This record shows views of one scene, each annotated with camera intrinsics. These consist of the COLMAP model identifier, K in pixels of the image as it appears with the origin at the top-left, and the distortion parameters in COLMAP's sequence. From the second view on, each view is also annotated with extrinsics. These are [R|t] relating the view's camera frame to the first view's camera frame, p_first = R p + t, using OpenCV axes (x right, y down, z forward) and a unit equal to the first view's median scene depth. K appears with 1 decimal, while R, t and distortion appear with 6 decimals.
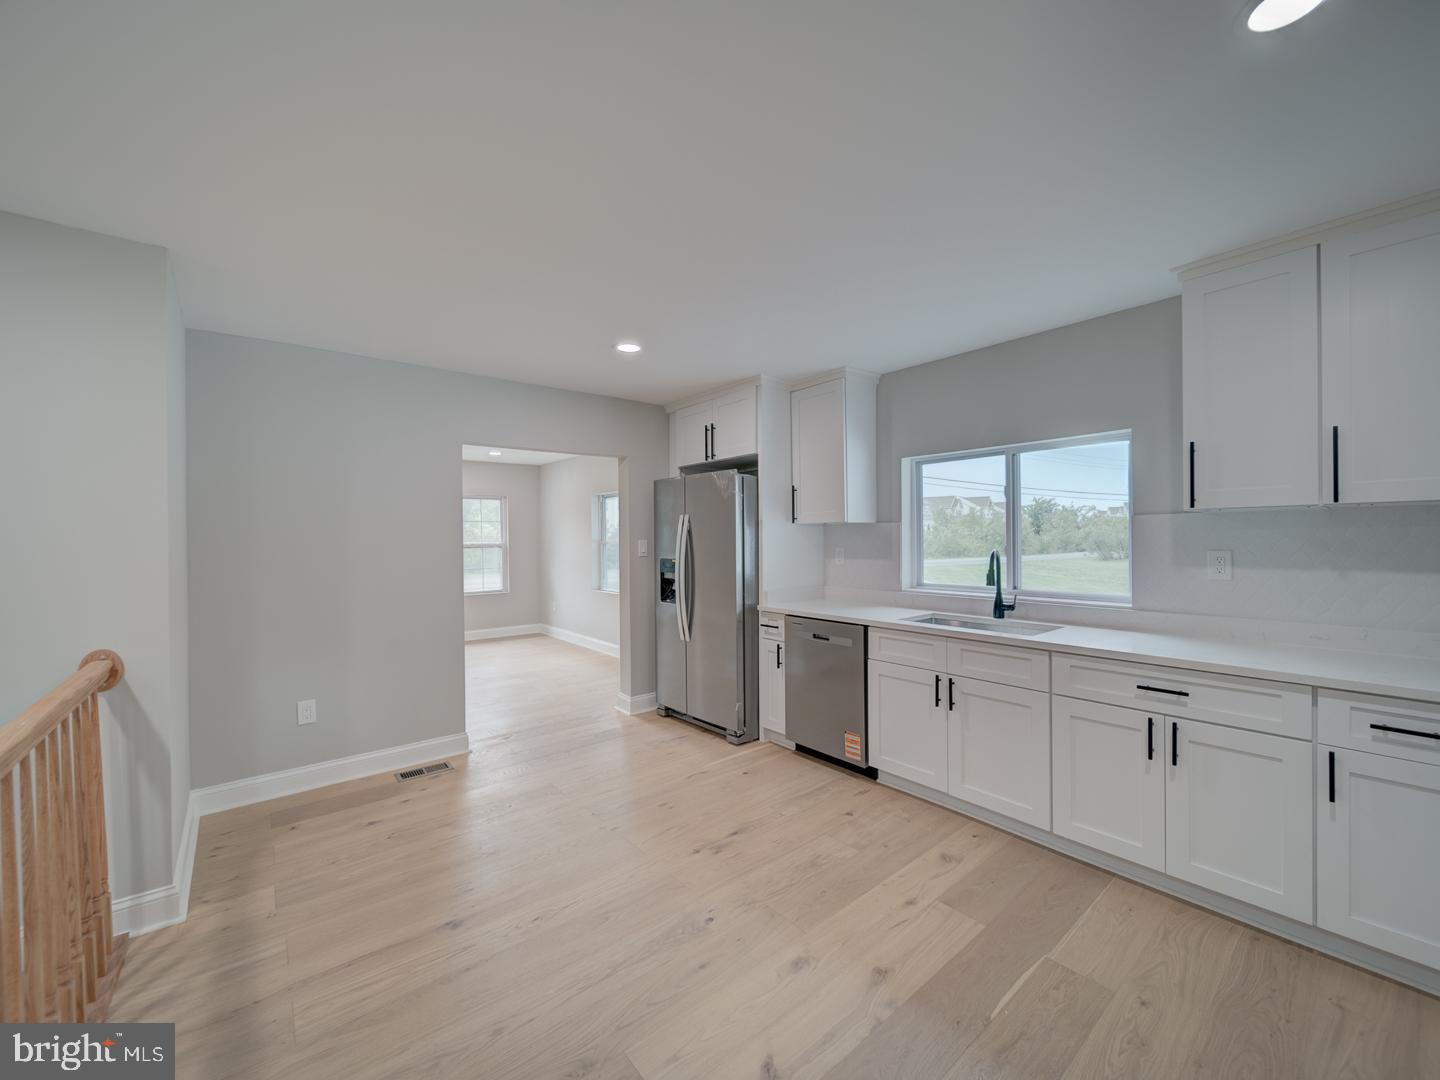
lens RADIAL K [[567.2, 0, 725.2], [0, 567.2, 543.7], [0, 0, 1]] dist [-0.000796, -0.000113]
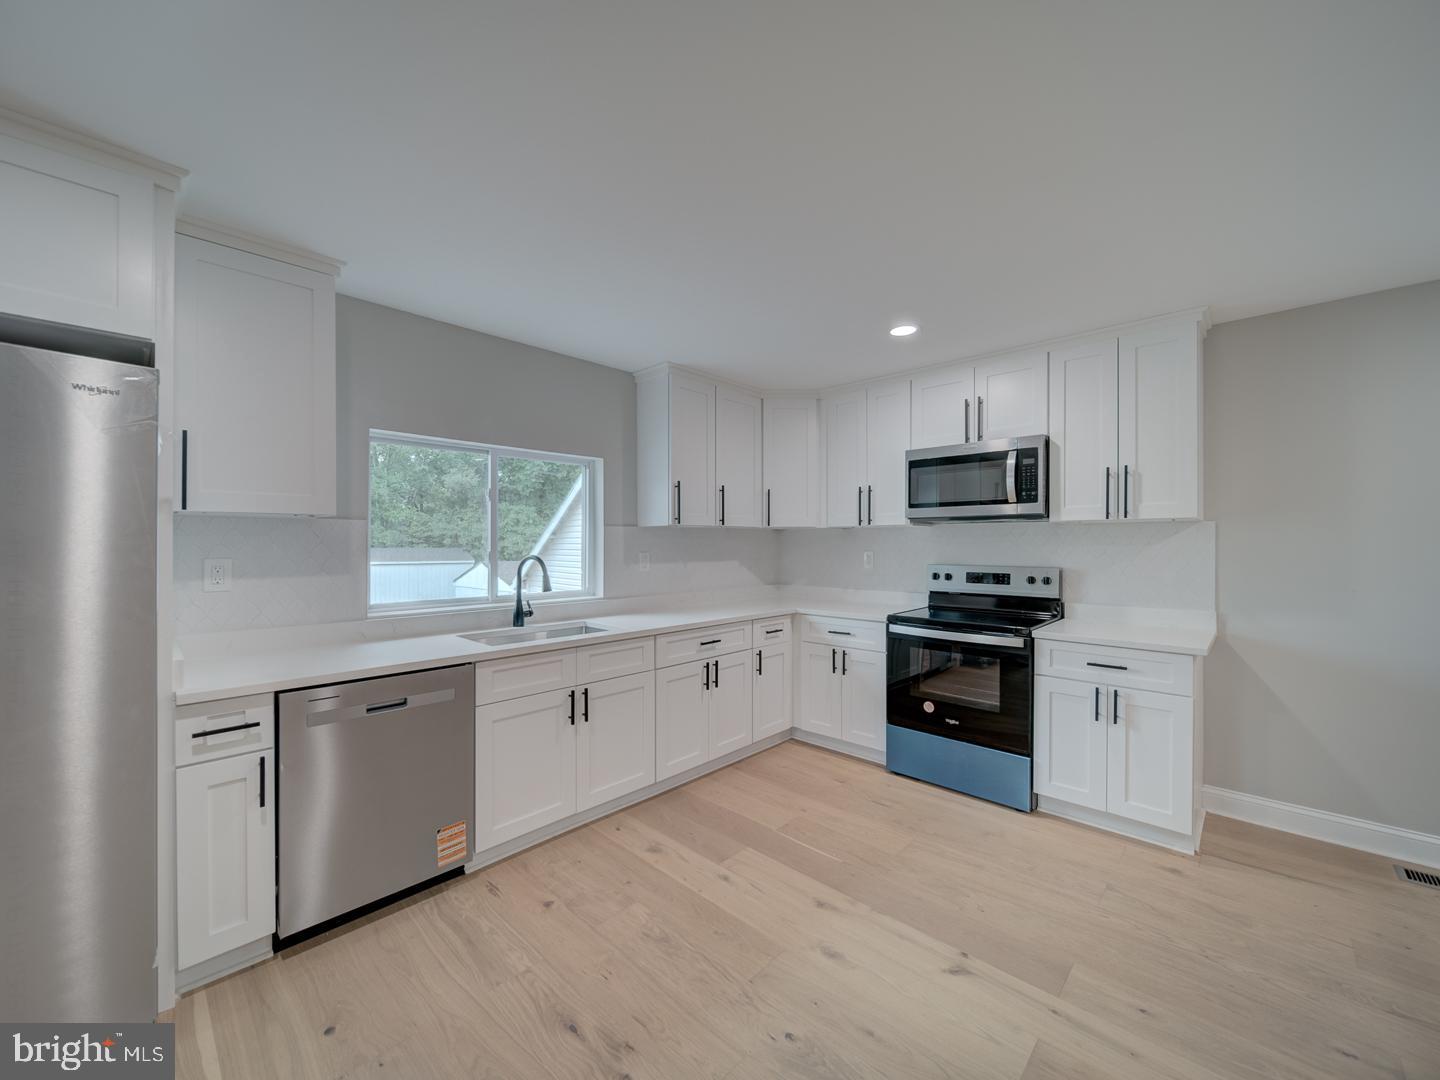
lens RADIAL K [[565.3, 0, 723.0], [0, 565.3, 541.0], [0, 0, 1]] dist [0.000288, -0.000695]
pose [[-0.123023, 0.008522, 0.992367, -0.636981], [0.007557, 0.999942, -0.007650, -0.004594], [-0.992375, 0.006558, -0.123080, 0.958683]]
